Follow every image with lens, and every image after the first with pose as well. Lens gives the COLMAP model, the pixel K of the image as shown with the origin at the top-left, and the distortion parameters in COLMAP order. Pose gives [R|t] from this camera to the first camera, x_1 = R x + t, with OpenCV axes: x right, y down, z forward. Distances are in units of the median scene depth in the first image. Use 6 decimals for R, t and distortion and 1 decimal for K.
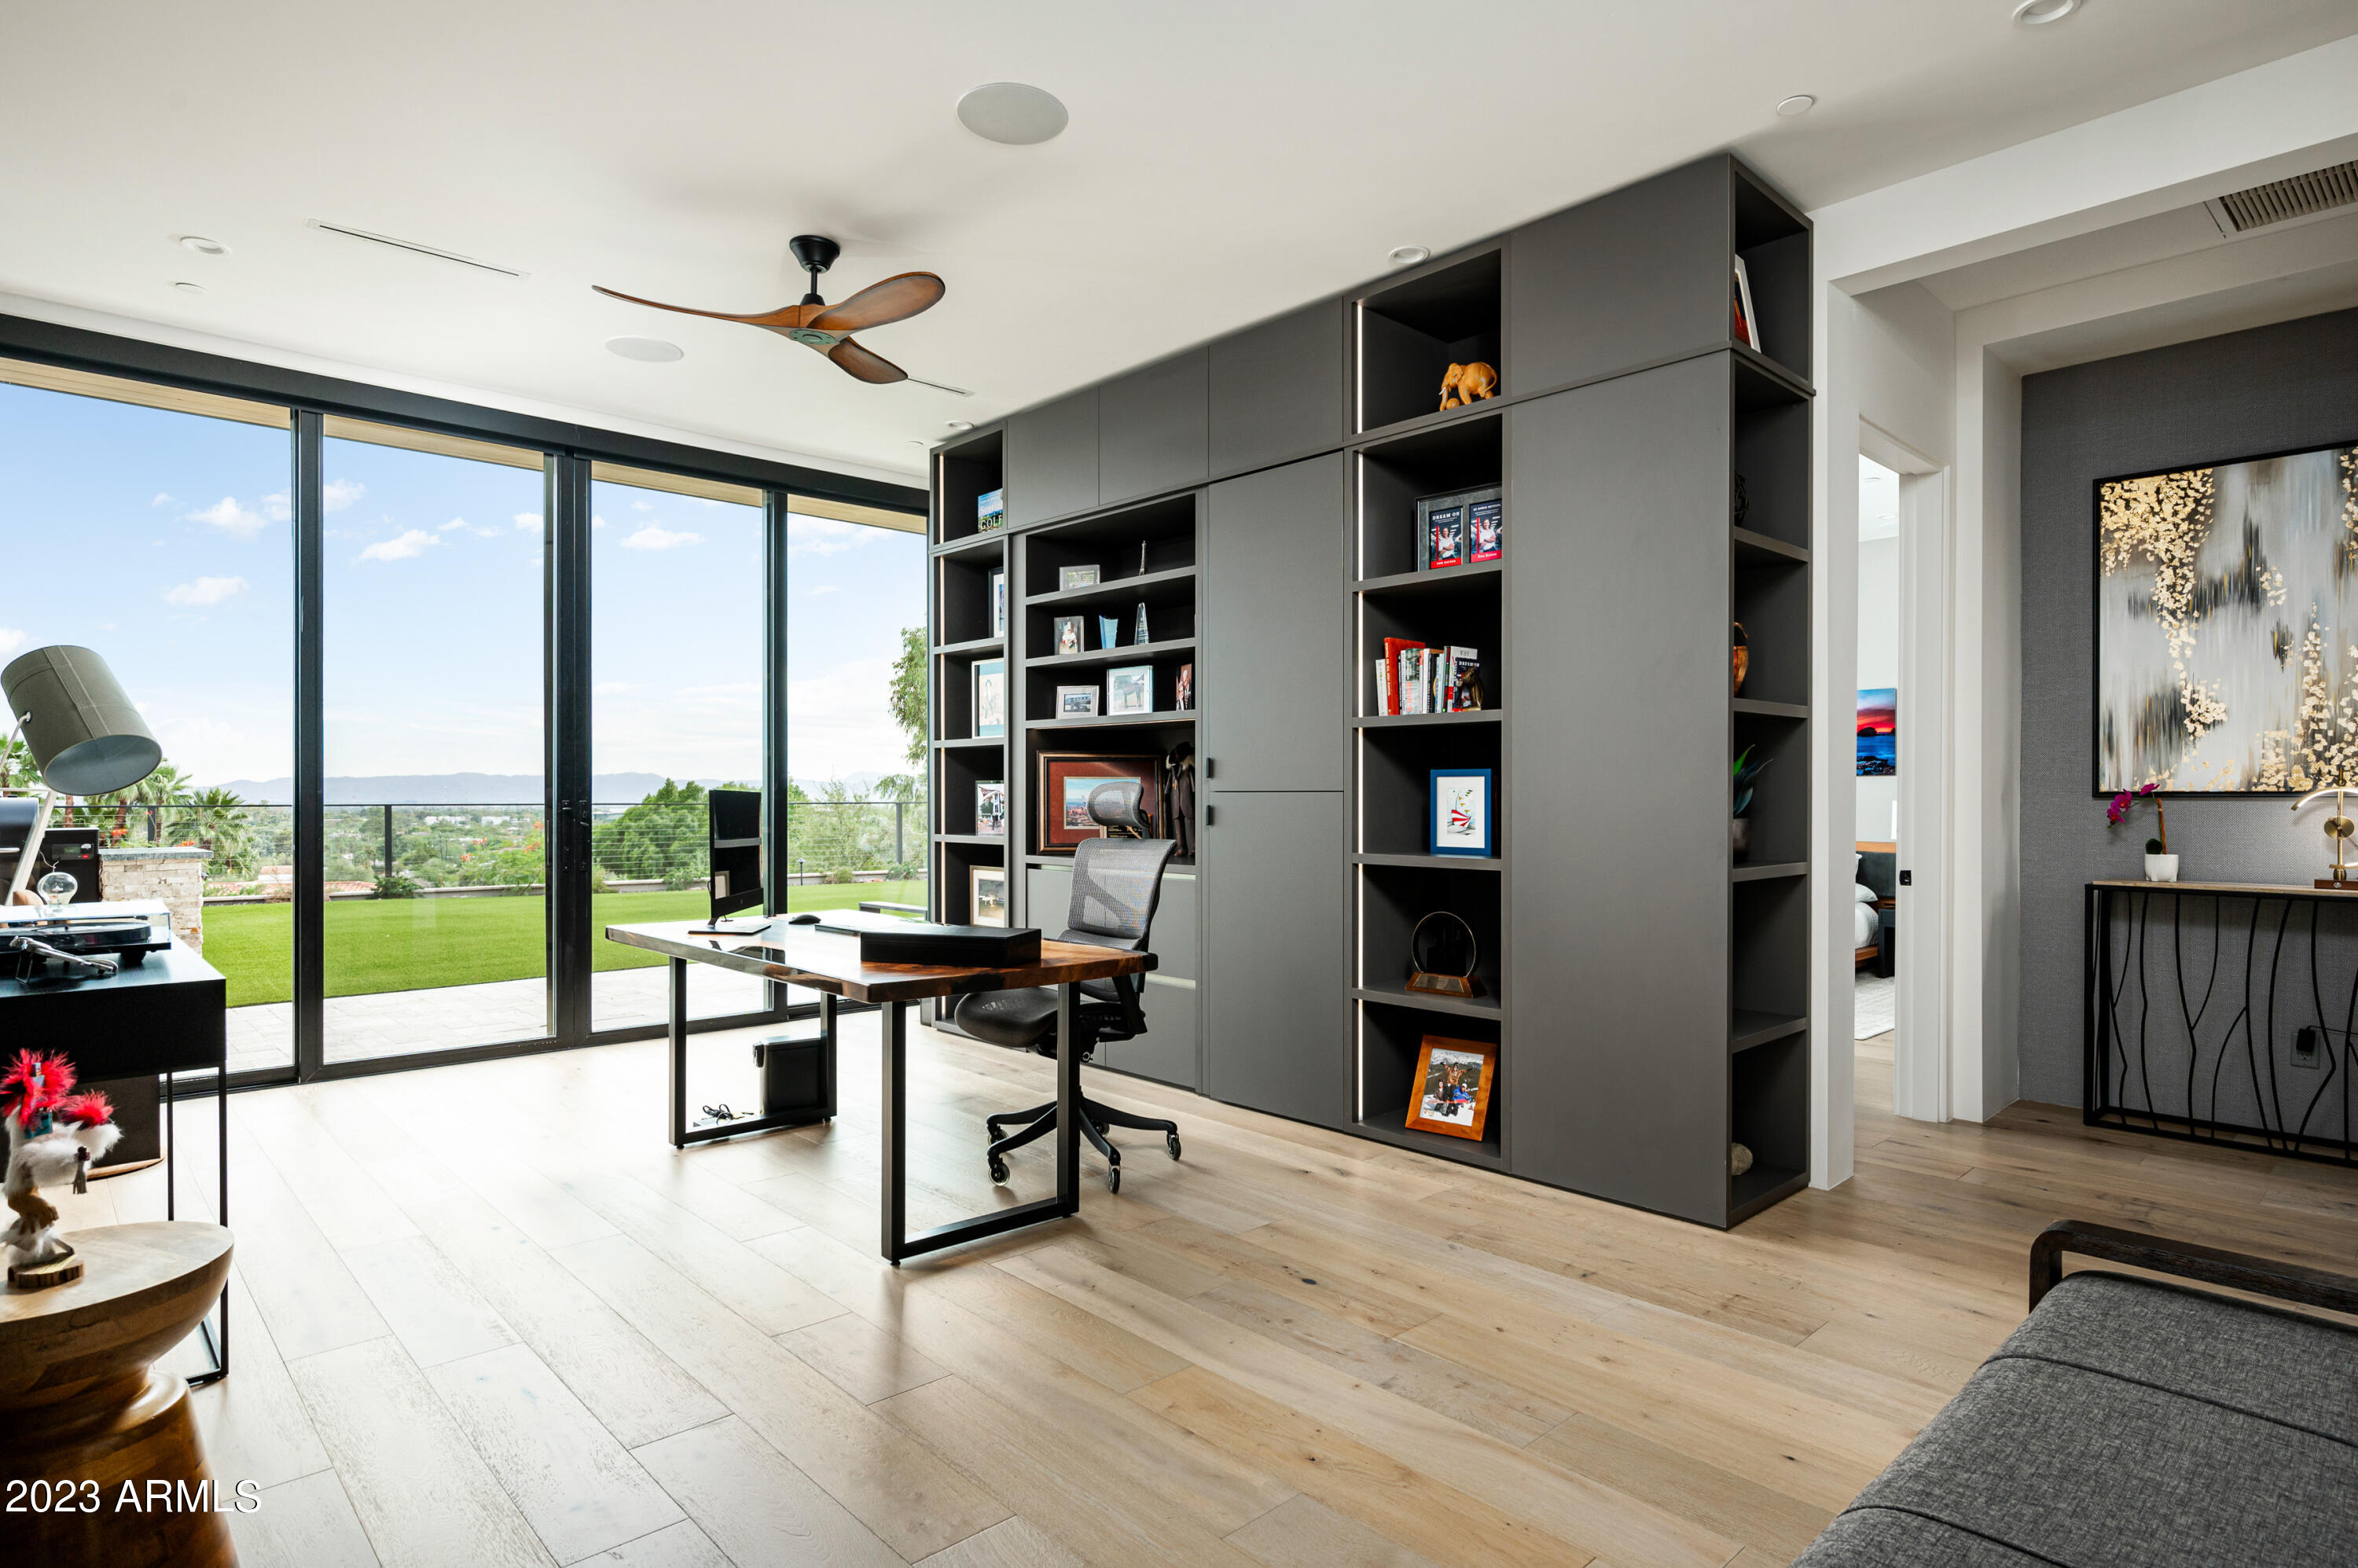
lens RADIAL K [[1222.9, 0, 1179.0], [0, 1222.9, 784.0], [0, 0, 1]] dist [-0.000800, -0.000014]
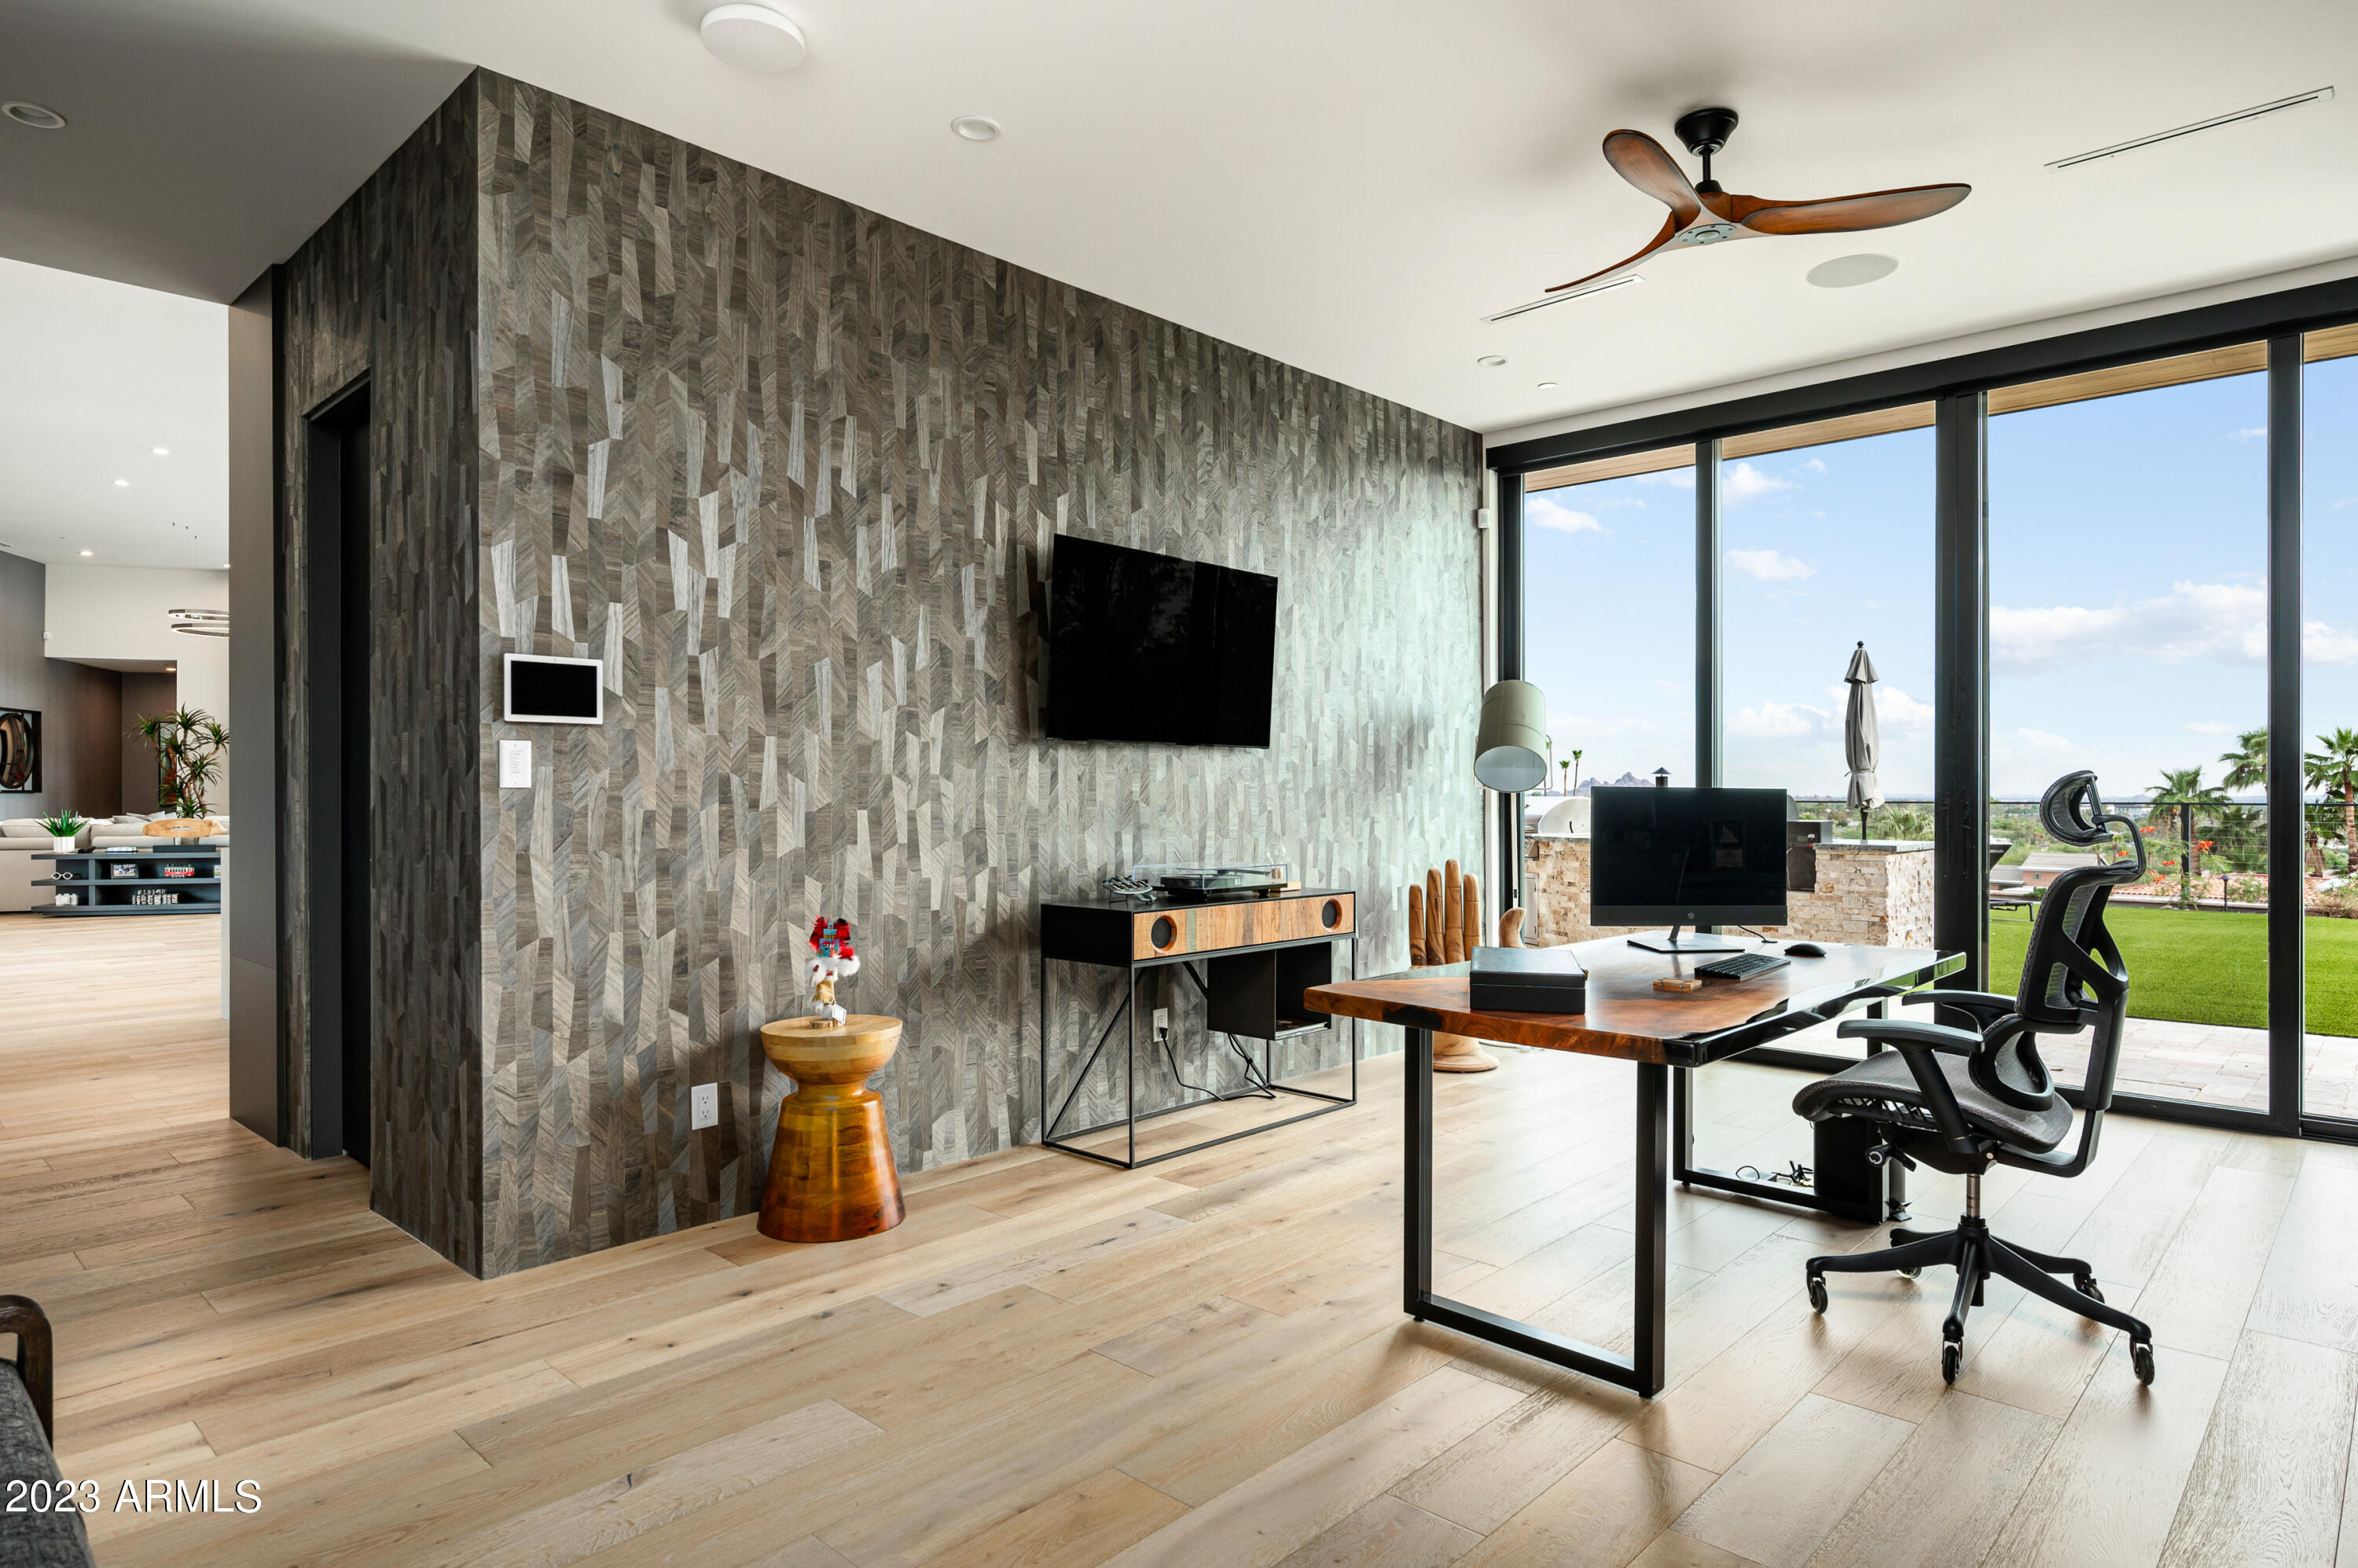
lens RADIAL K [[1342.9, 0, 1179.0], [0, 1342.9, 784.0], [0, 0, 1]] dist [0.003129, 0.001029]
pose [[0.057563, 0.002594, -0.998338, 0.386098], [0.006093, 0.999977, 0.002950, -0.005343], [0.998323, -0.006253, 0.057546, 0.390773]]
